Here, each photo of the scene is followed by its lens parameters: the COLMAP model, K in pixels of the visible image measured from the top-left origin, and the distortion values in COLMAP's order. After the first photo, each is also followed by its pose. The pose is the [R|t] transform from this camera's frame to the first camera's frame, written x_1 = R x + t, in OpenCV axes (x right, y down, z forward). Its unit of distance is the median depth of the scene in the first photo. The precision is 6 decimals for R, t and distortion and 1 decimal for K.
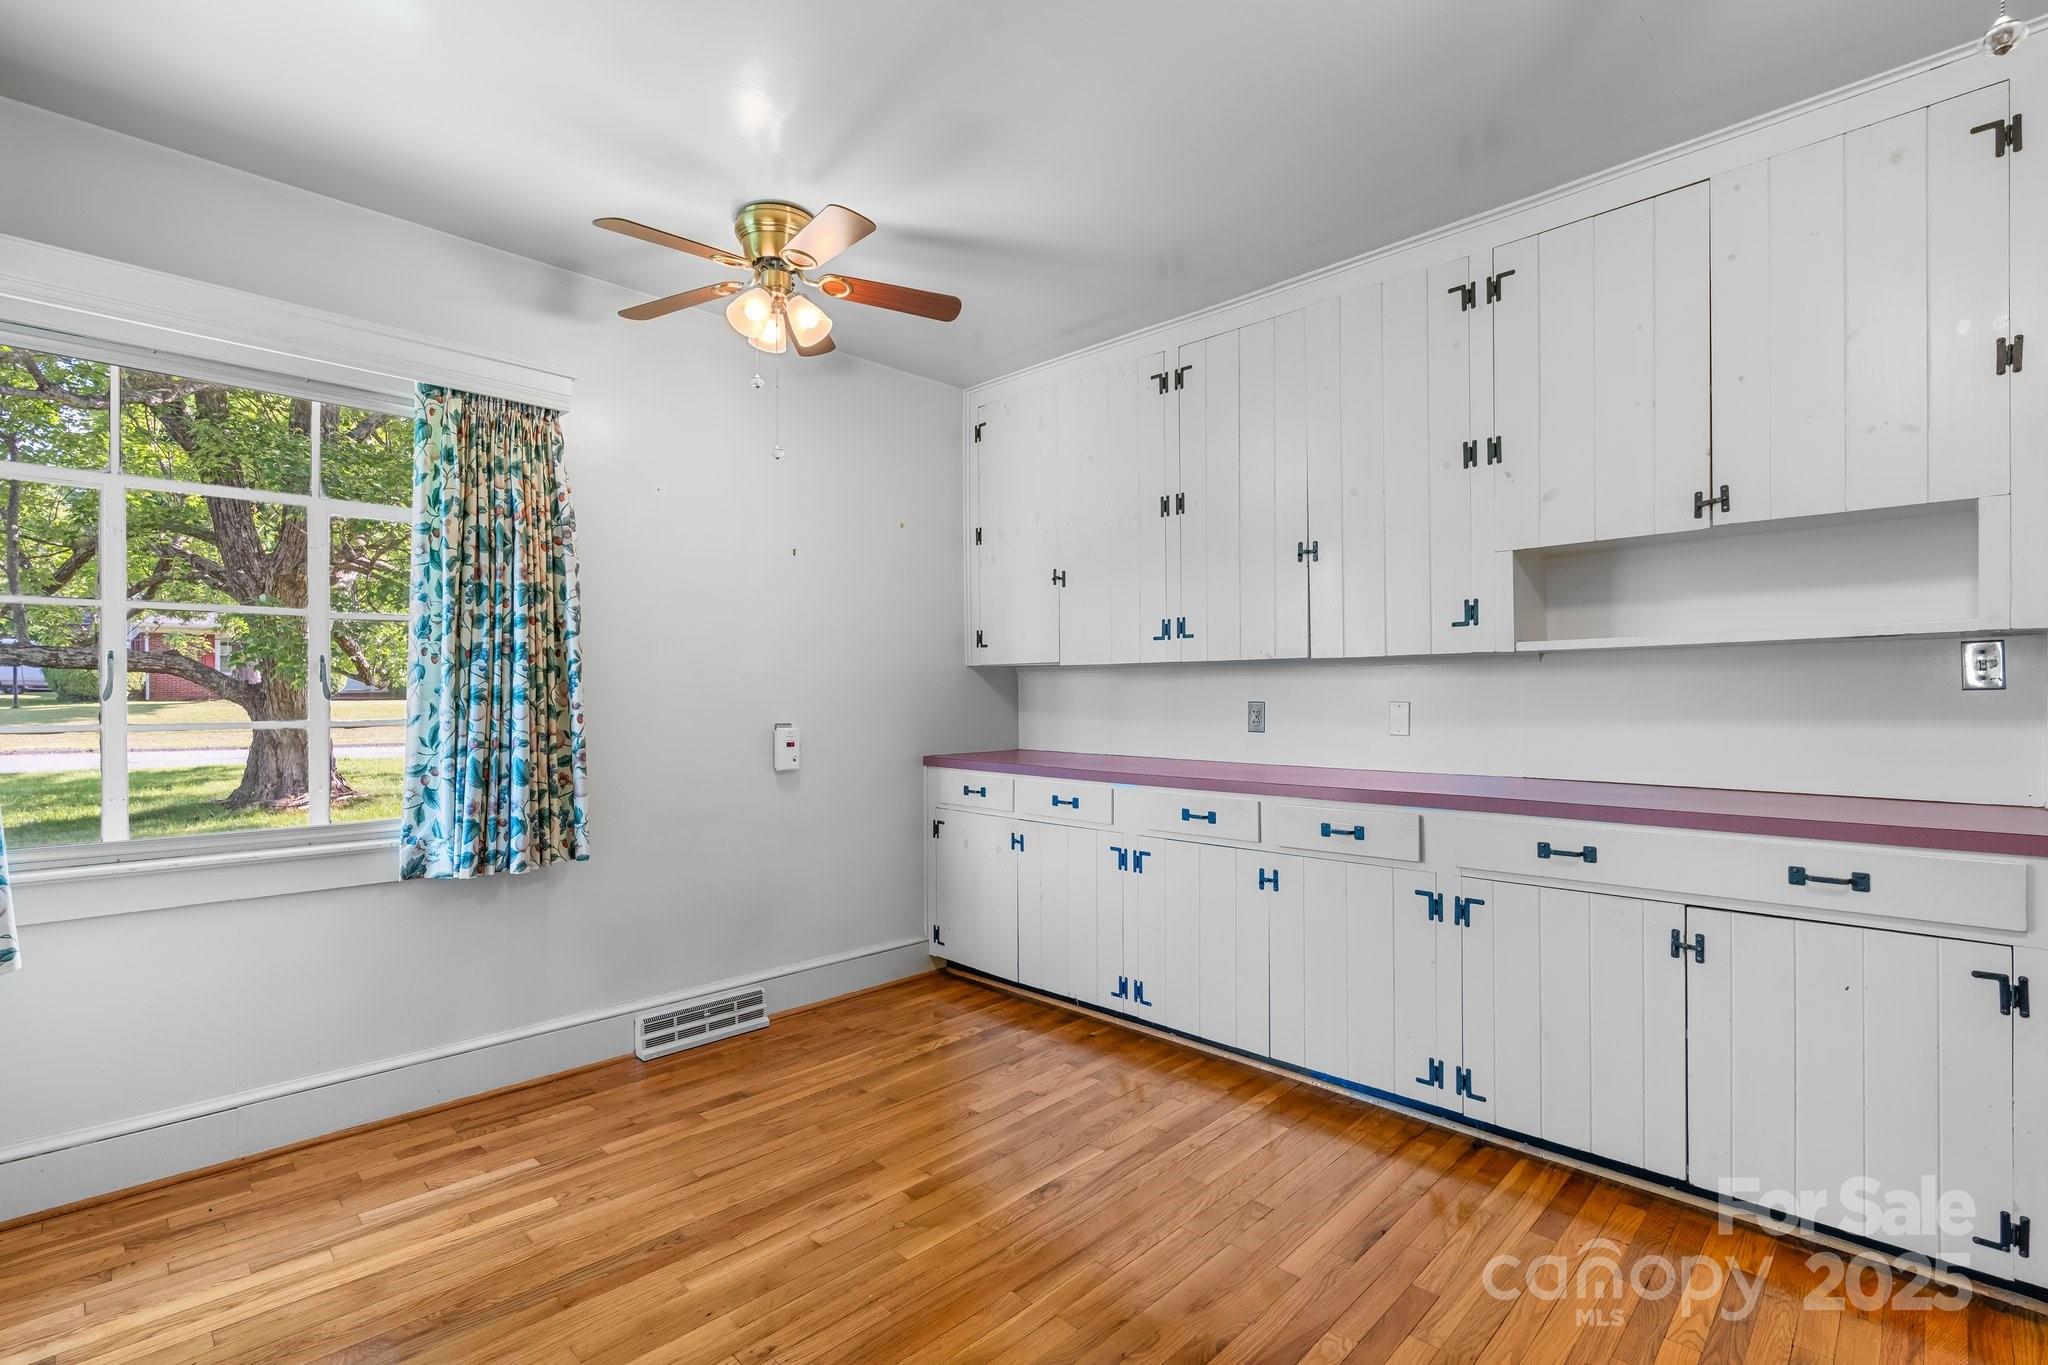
lens RADIAL K [[940.3, 0, 1010.1], [0, 940.3, 690.8], [0, 0, 1]] dist [-0.006850, 0.000196]
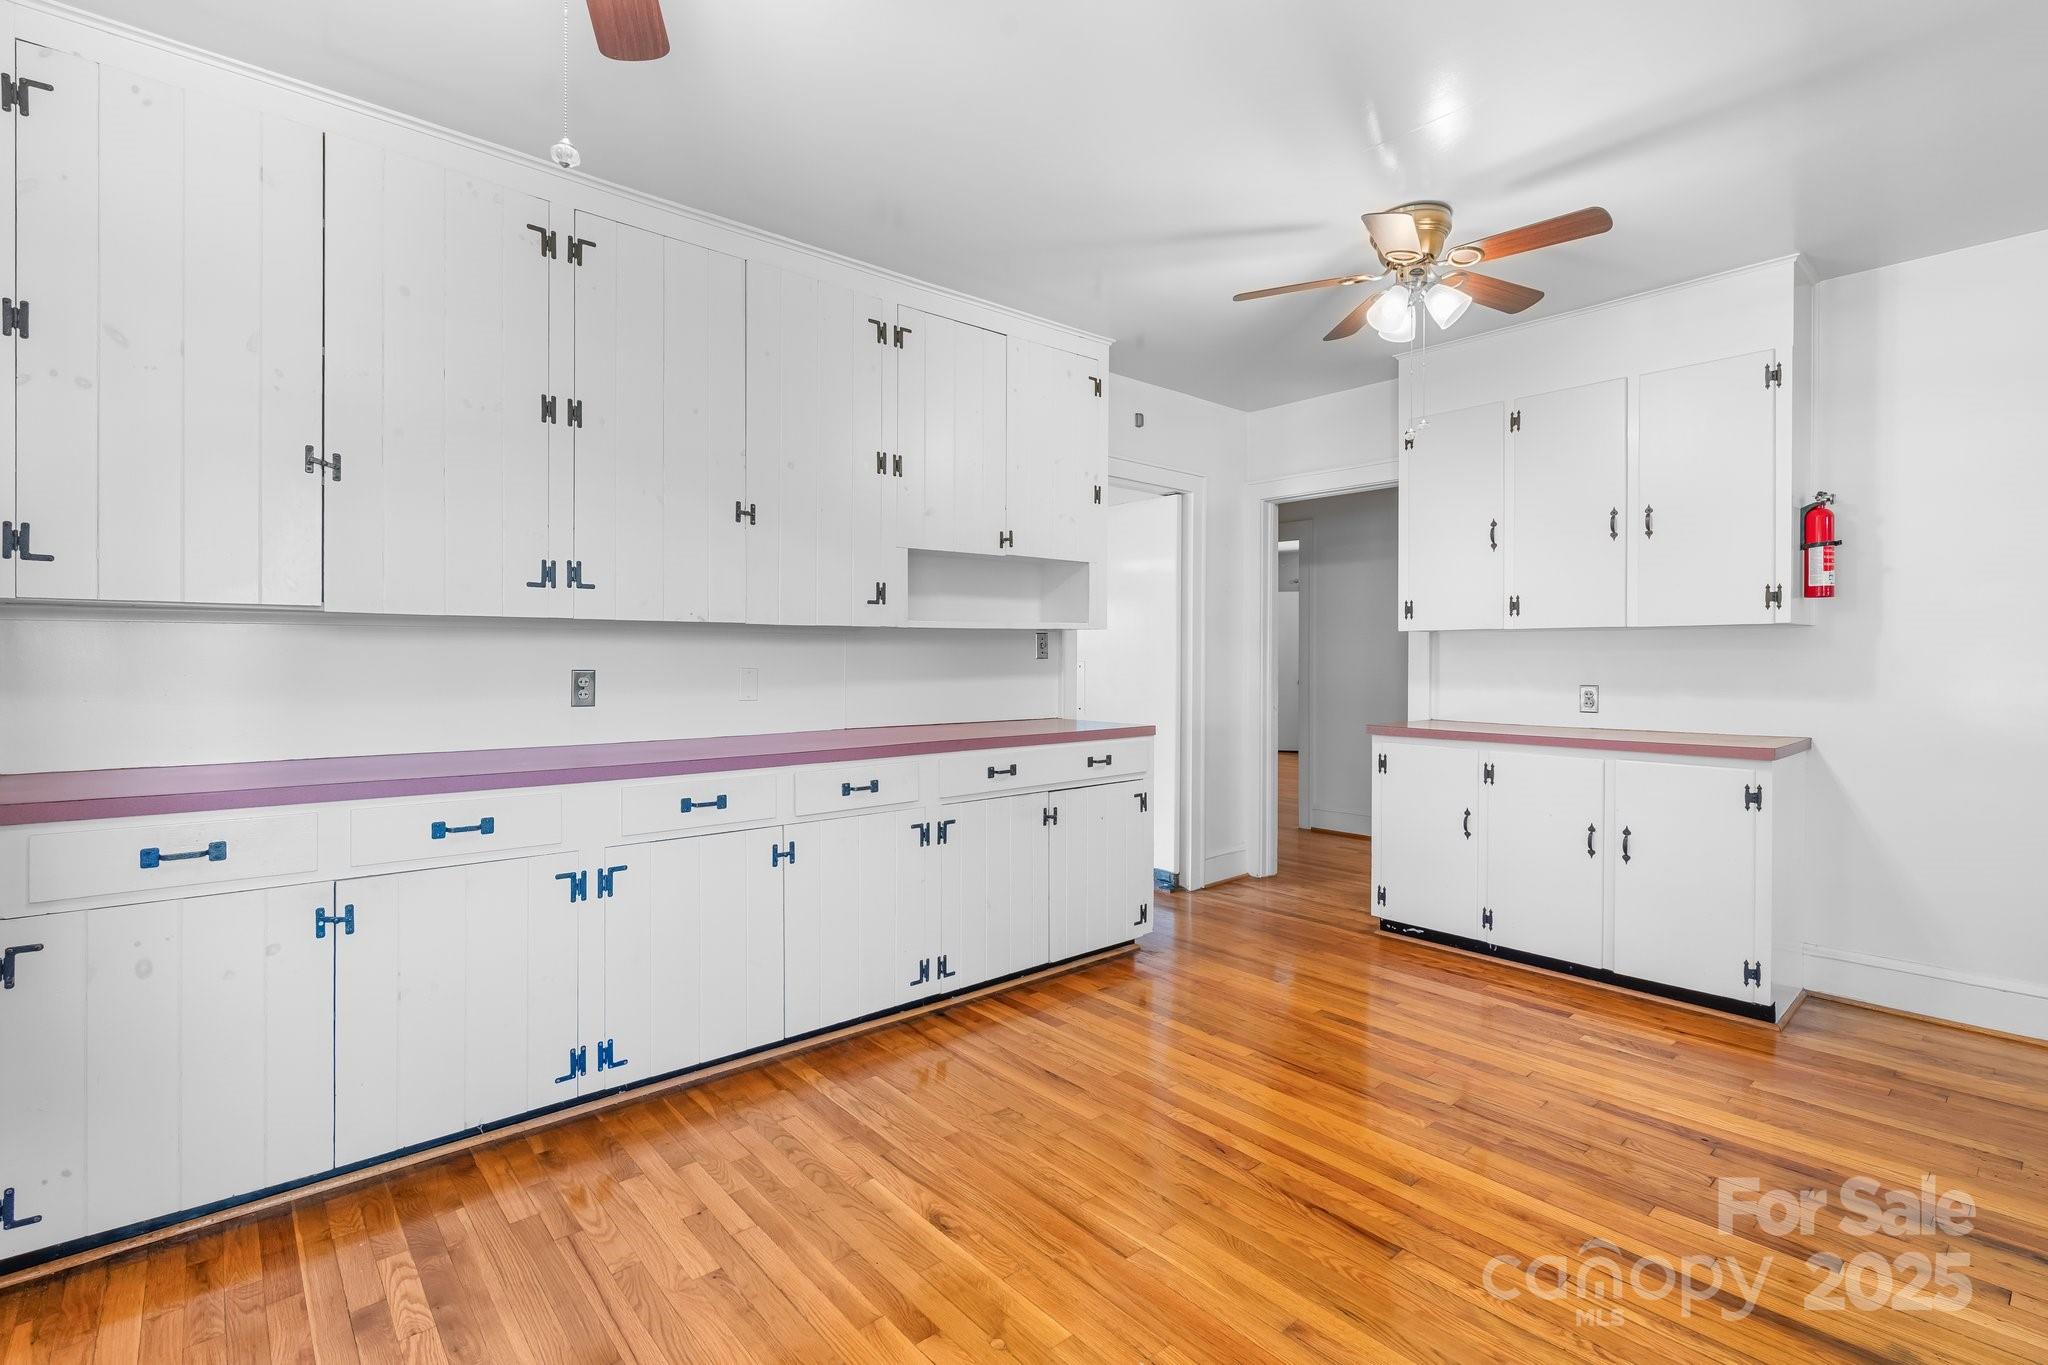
lens RADIAL K [[932.4, 0, 1018.8], [0, 932.4, 665.4], [0, 0, 1]] dist [-0.009004, 0.000367]
pose [[0.070749, 0.000427, 0.997494, -0.709277], [-0.000133, 1.000000, -0.000418, 0.009899], [-0.997494, -0.000103, 0.070749, 0.750437]]
